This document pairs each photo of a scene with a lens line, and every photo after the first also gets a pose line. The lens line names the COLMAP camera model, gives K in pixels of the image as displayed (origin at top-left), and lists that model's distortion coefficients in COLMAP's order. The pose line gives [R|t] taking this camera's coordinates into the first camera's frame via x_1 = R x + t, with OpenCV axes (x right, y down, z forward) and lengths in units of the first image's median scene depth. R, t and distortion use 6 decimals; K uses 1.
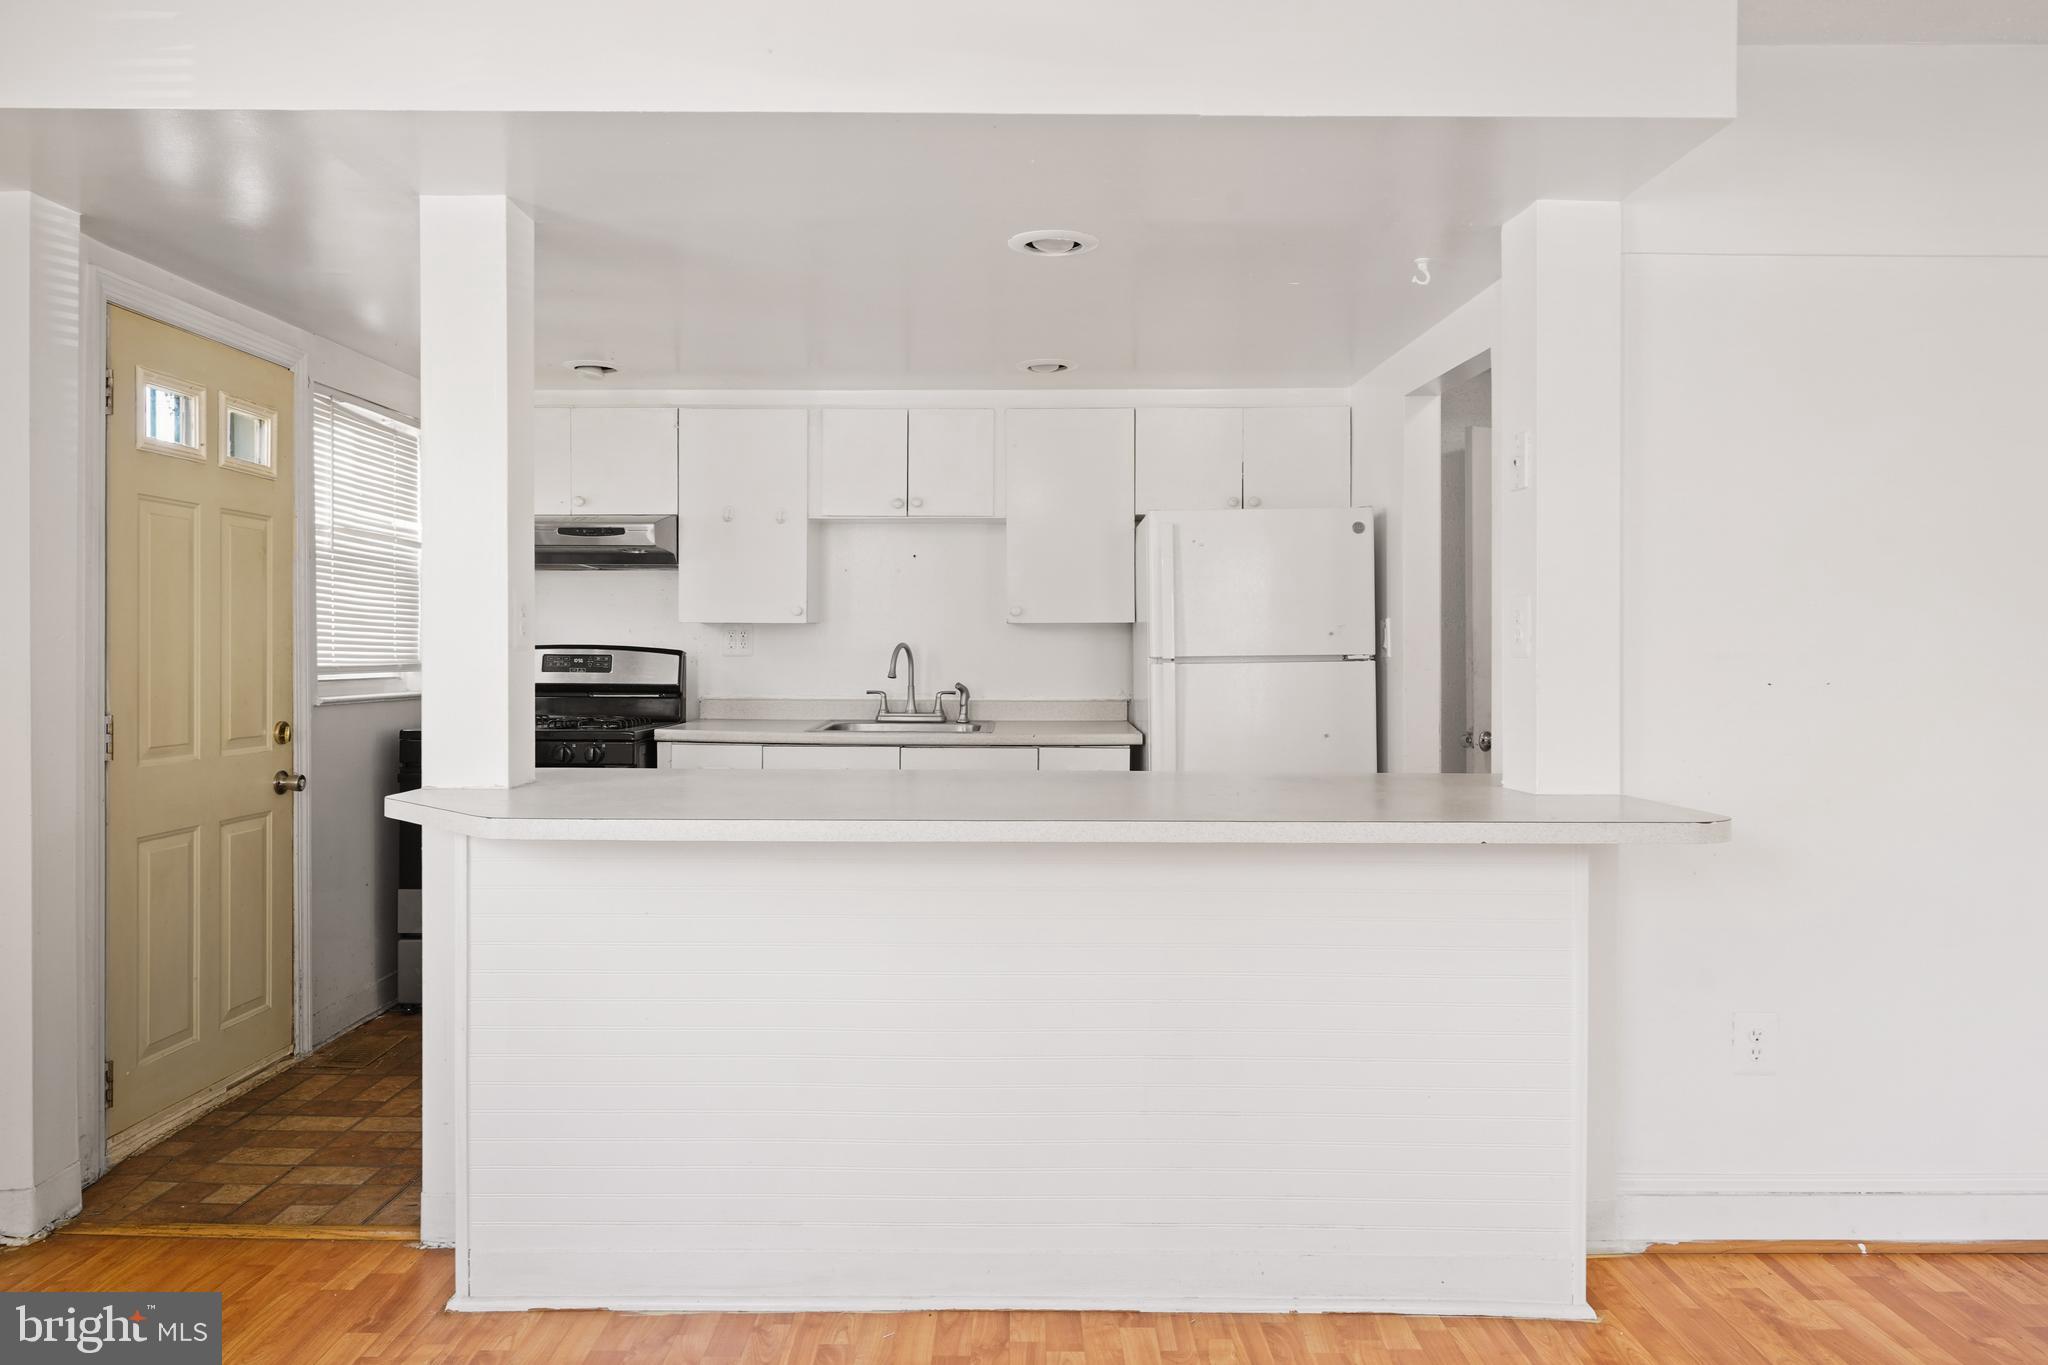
lens RADIAL K [[1324.8, 0, 1021.8], [0, 1324.8, 651.2], [0, 0, 1]] dist [0.001104, 0.000637]
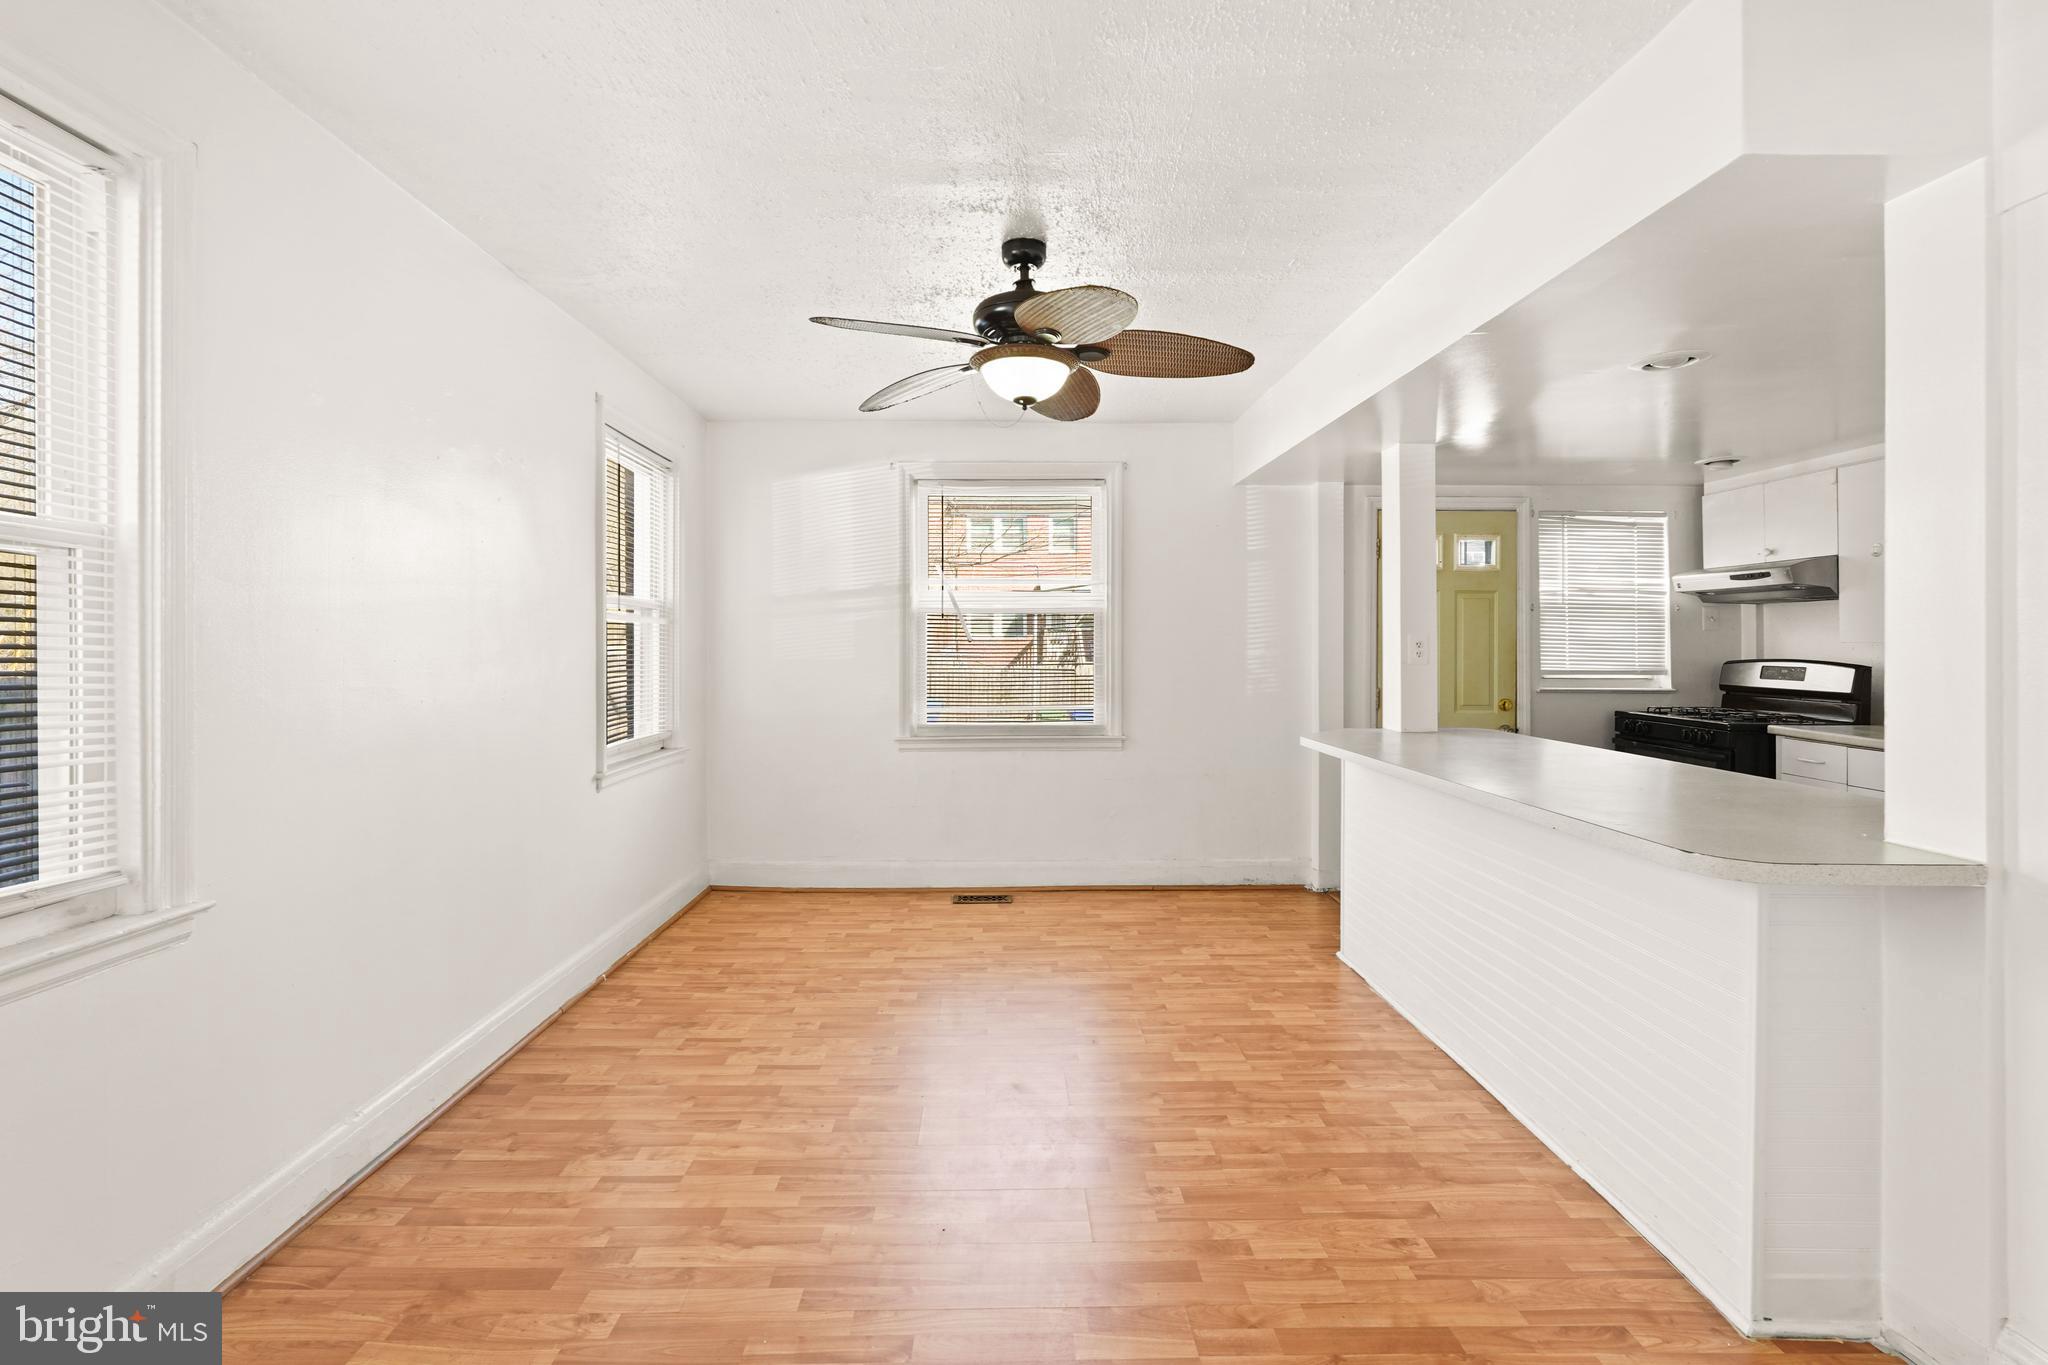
lens RADIAL K [[913.5, 0, 1017.8], [0, 913.5, 648.7], [0, 0, 1]] dist [0.001031, 0.000299]
pose [[0.021987, -0.001127, -0.999758, 0.609202], [-0.004282, 0.999990, -0.001221, -0.011807], [0.999749, 0.004308, 0.021982, 0.227738]]
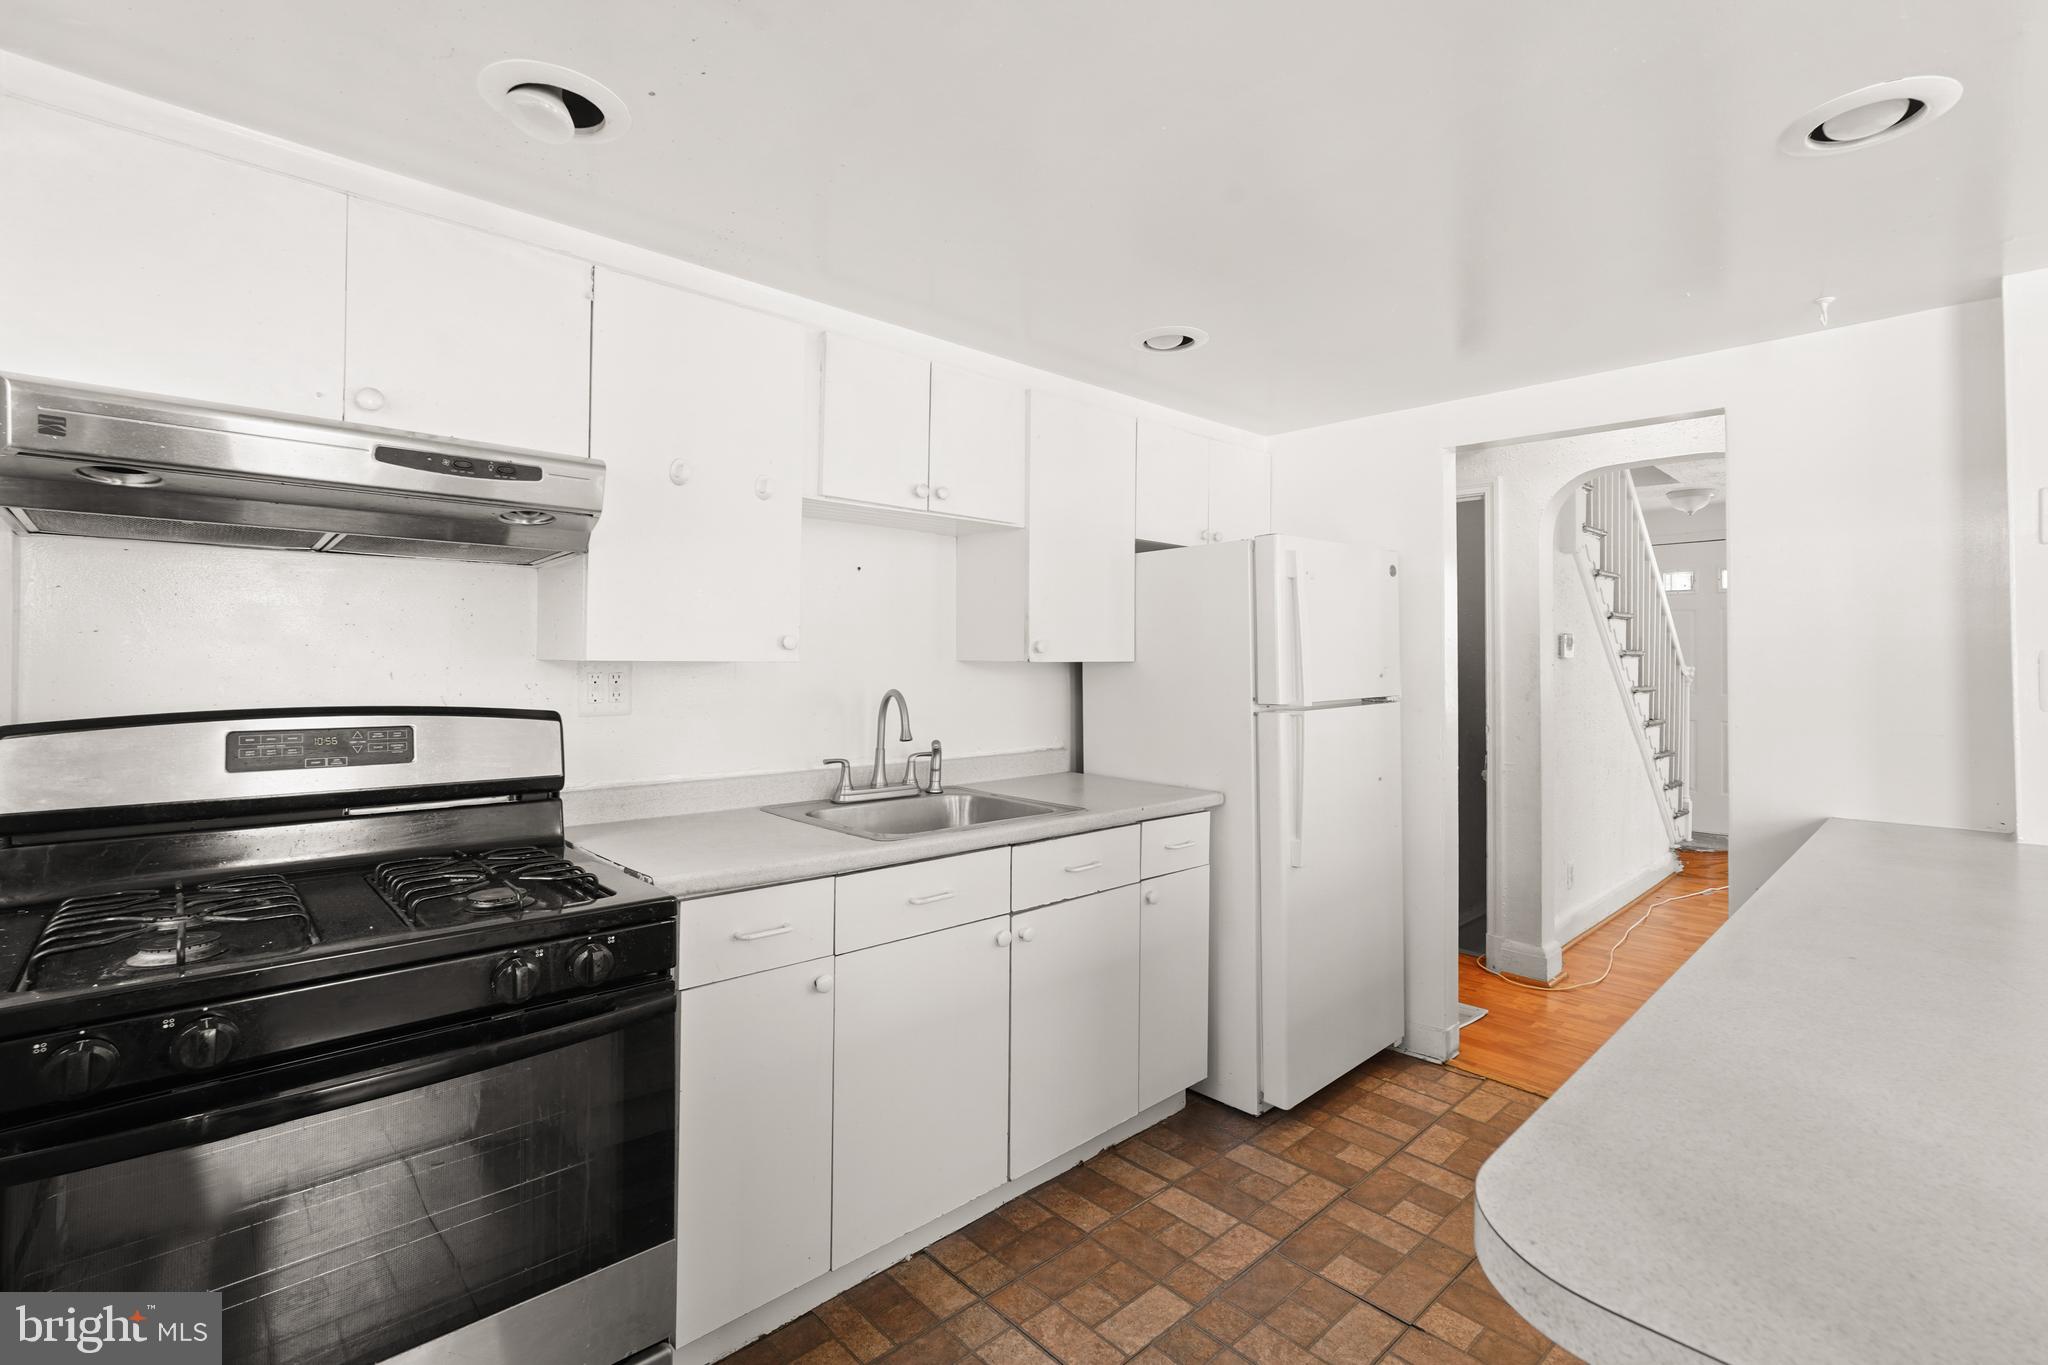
lens RADIAL K [[913.5, 0, 1017.8], [0, 913.5, 648.7], [0, 0, 1]] dist [0.001031, 0.000299]
pose [[0.736538, 0.009887, 0.676323, -0.402169], [0.001728, 0.999862, -0.016499, -0.021399], [-0.676394, 0.013320, 0.736420, 0.644729]]
